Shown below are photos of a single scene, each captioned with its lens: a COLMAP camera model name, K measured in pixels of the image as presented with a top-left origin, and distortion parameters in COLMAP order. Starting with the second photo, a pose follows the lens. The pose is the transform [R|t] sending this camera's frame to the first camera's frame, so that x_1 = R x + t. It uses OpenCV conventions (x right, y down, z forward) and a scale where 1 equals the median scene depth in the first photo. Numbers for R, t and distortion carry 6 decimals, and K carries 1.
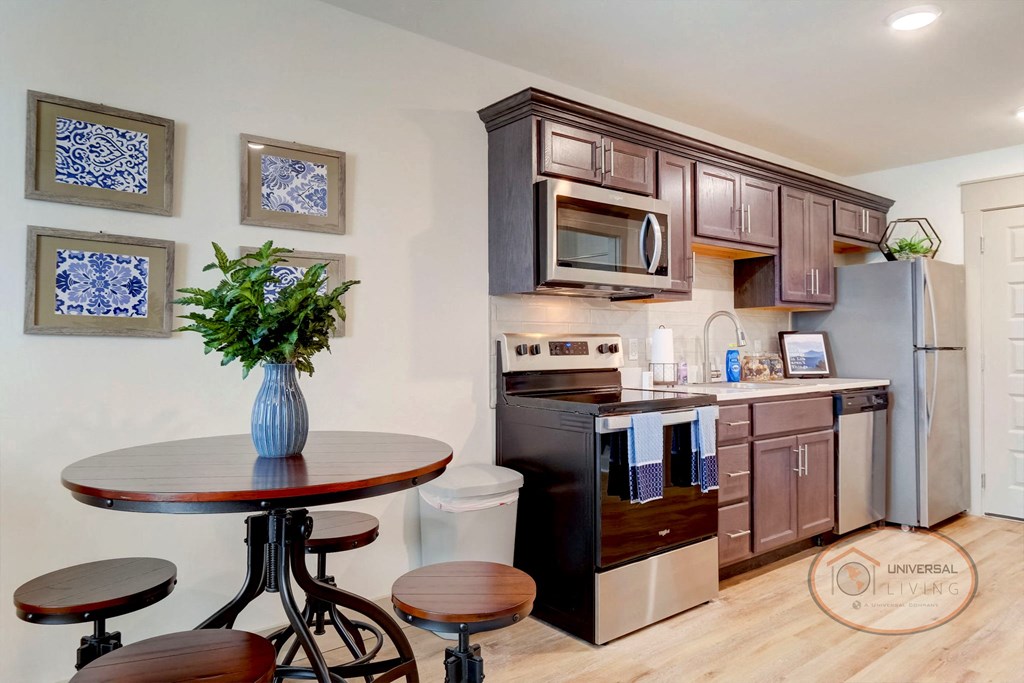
lens RADIAL K [[673.5, 0, 511.2], [0, 673.5, 344.6], [0, 0, 1]] dist [0.006081, 0.000135]
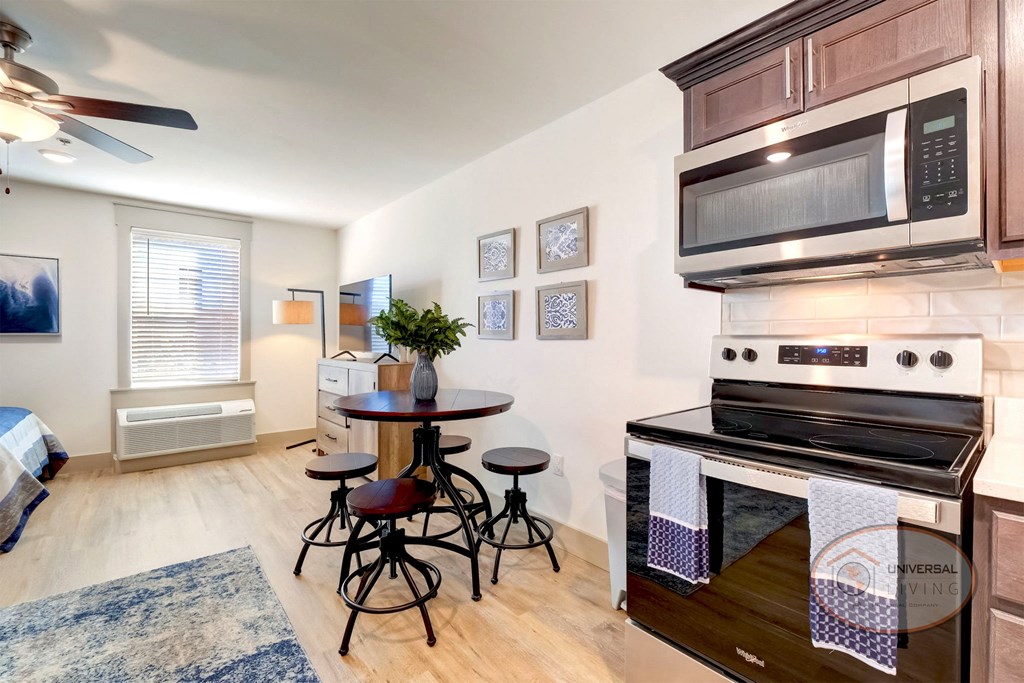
lens RADIAL K [[448.0, 0, 509.2], [0, 448.0, 338.6], [0, 0, 1]] dist [-0.007903, 0.000323]
pose [[0.019105, 0.004666, -0.999807, 0.418868], [-0.001349, 0.999988, 0.004641, -0.010525], [0.999817, 0.001260, 0.019111, 0.511621]]
